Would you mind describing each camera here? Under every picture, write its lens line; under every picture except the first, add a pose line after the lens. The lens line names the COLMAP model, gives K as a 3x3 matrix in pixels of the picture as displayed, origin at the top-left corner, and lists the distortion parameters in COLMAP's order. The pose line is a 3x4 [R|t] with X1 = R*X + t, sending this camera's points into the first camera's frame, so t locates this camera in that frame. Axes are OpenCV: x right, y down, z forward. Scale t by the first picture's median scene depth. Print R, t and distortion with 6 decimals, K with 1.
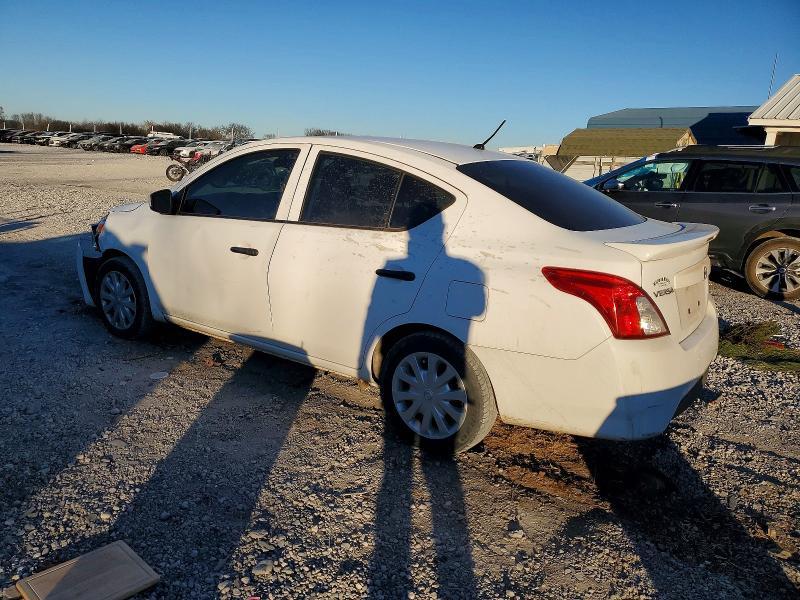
lens RADIAL K [[639.6, 0, 400.0], [0, 639.6, 300.0], [0, 0, 1]] dist [0.006904, 0.006782]
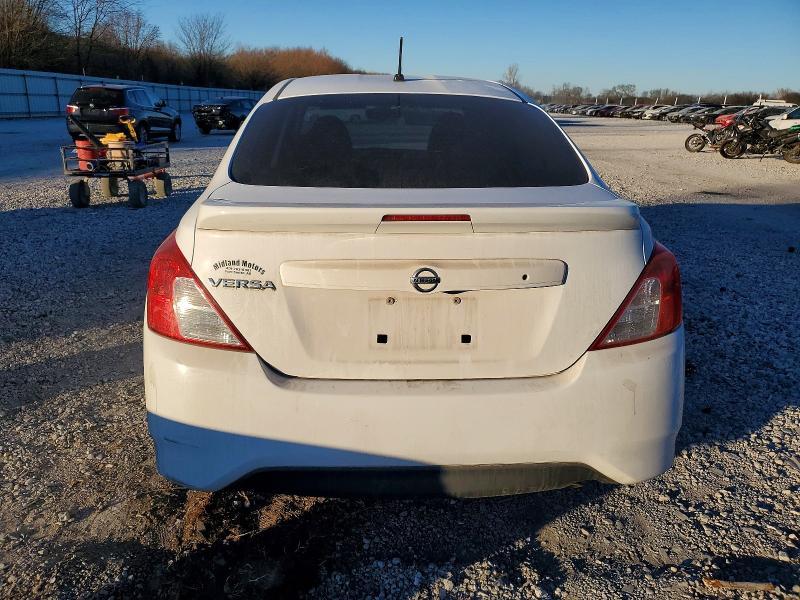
lens RADIAL K [[639.6, 0, 400.0], [0, 639.6, 300.0], [0, 0, 1]] dist [0.006904, 0.006782]
pose [[0.601443, 0.192095, -0.775478, 0.082939], [-0.163479, 0.979715, 0.115897, -0.007956], [0.782011, 0.057070, 0.620646, 0.060718]]
